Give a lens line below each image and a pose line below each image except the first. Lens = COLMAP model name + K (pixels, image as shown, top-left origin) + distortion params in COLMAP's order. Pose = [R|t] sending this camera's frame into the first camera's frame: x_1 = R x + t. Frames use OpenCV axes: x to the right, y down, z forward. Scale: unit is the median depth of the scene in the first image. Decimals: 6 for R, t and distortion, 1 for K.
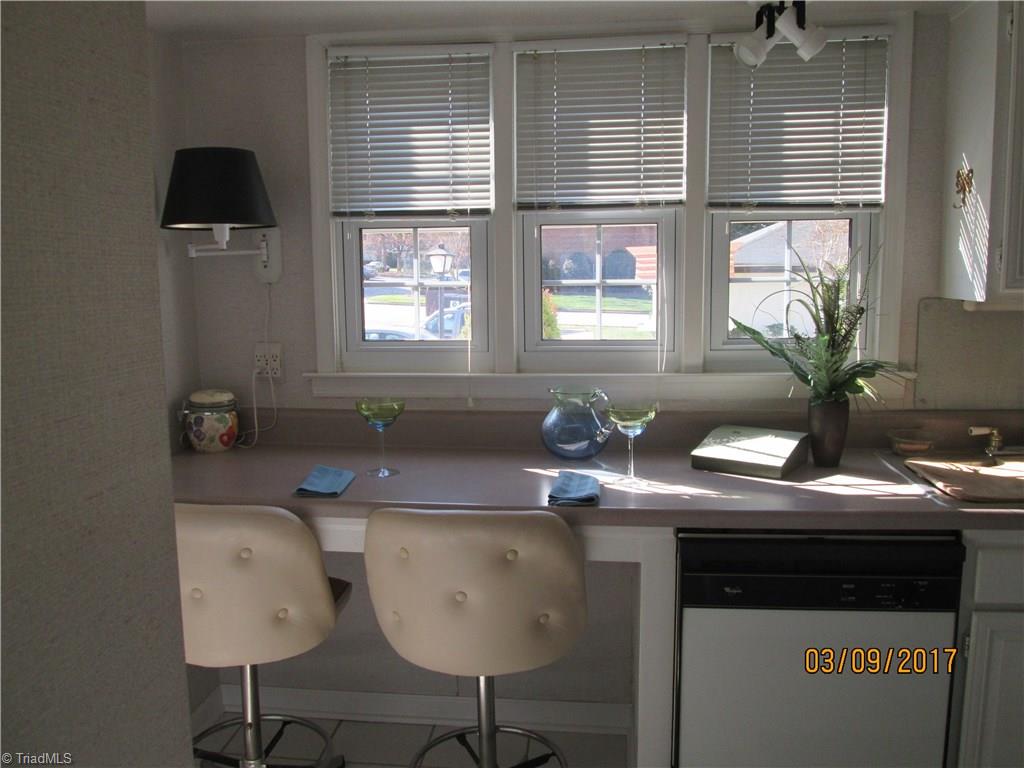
lens RADIAL K [[865.1, 0, 512.0], [0, 865.1, 384.0], [0, 0, 1]] dist [-0.055481, 0.020701]
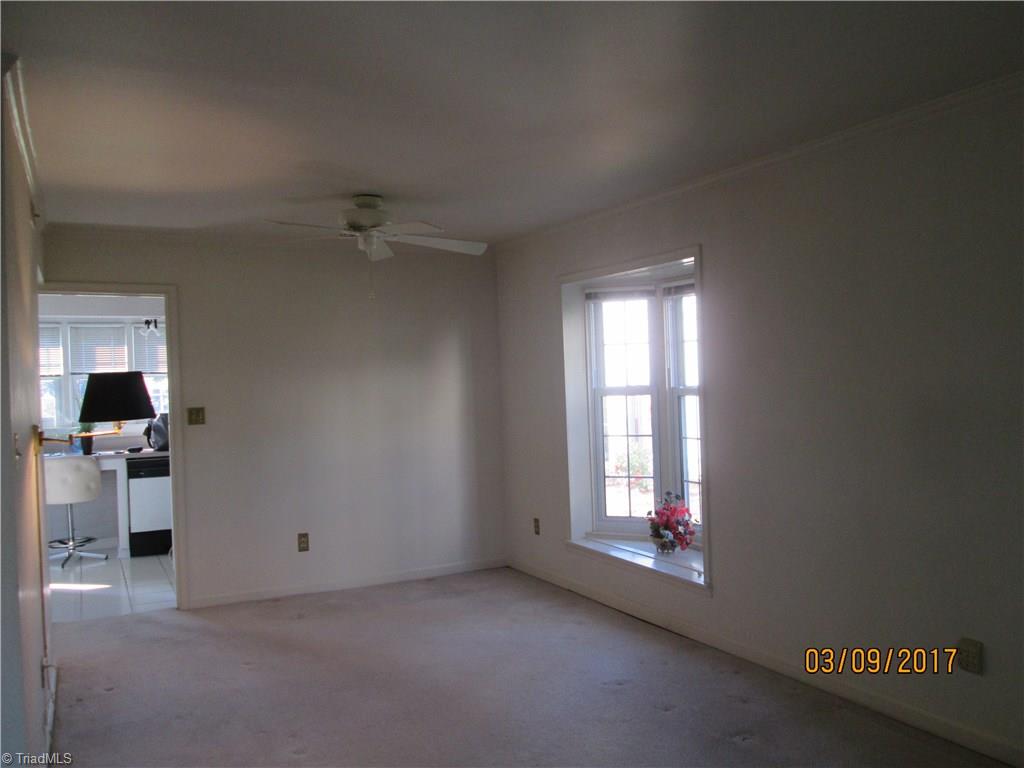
lens RADIAL K [[865.1, 0, 512.0], [0, 865.1, 384.0], [0, 0, 1]] dist [-0.055481, 0.020701]
pose [[0.838475, -0.019833, 0.544579, -0.351698], [0.094780, 0.989414, -0.109897, 0.336930], [-0.536634, 0.143761, 0.831479, -2.526510]]
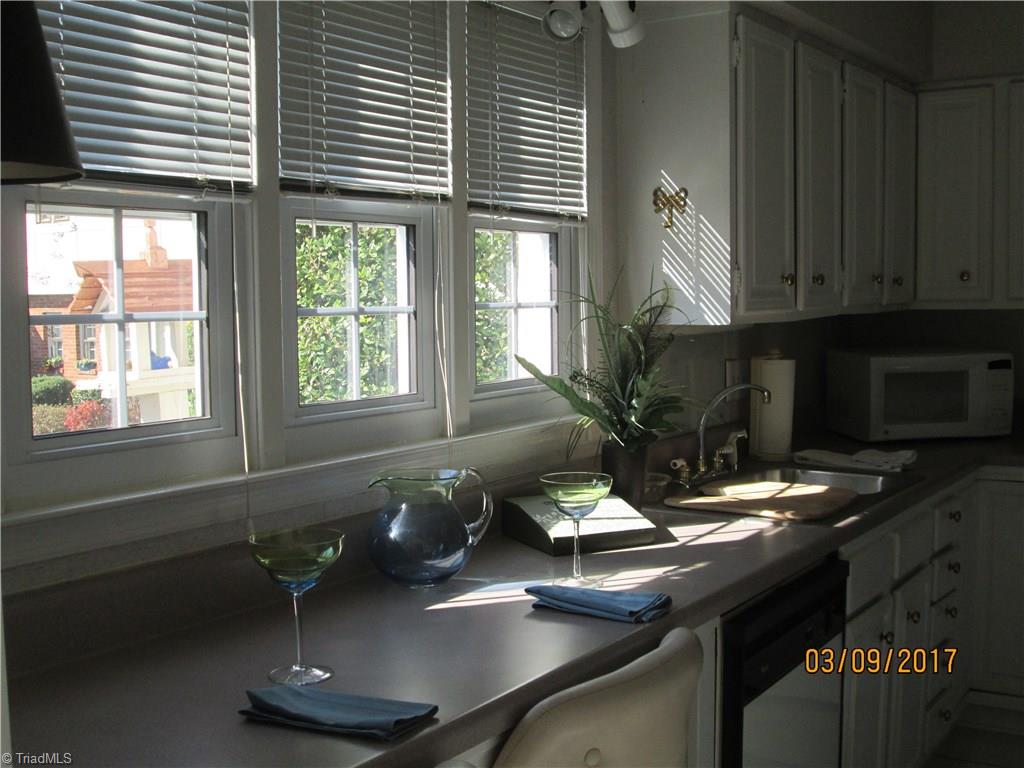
lens RADIAL K [[1237.5, 0, 478.3], [0, 1237.5, 381.2], [0, 0, 1]] dist [-0.100263, 0.018785]
pose [[0.466243, -0.051383, 0.883163, -0.708092], [0.118610, 0.992929, -0.004847, -0.052428], [-0.876670, 0.107012, 0.469040, 0.513237]]
